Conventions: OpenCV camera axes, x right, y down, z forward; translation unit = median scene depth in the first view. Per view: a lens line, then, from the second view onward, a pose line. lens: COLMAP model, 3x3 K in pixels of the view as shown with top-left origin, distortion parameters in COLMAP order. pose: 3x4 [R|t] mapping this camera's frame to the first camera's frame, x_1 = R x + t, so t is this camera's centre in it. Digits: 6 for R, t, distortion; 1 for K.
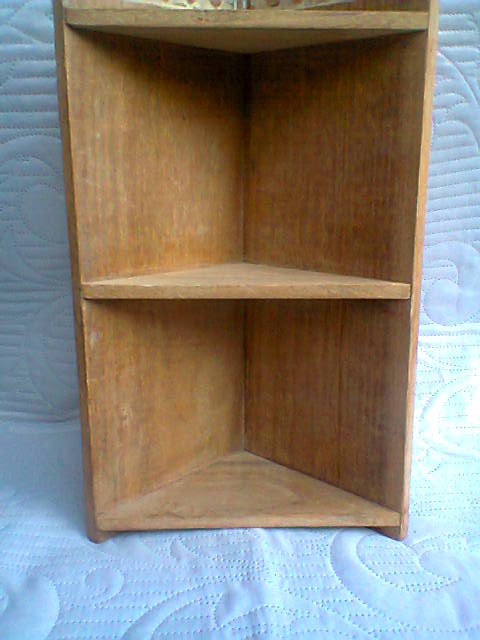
lens RADIAL K [[599.7, 0, 239.8], [0, 599.7, 337.6], [0, 0, 1]] dist [0.085477, -0.192900]
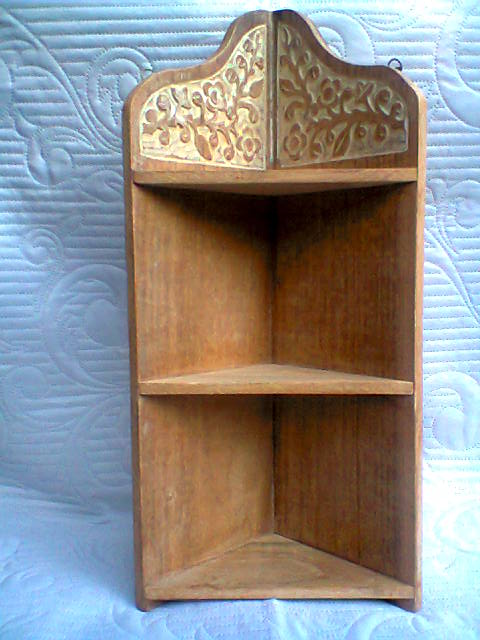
lens RADIAL K [[599.7, 0, 239.8], [0, 599.7, 337.6], [0, 0, 1]] dist [0.085477, -0.192900]
pose [[0.998824, -0.006337, -0.048059, -0.000080], [-0.001451, 0.987066, -0.160309, 0.014497], [0.048453, 0.160190, 0.985896, -0.187929]]
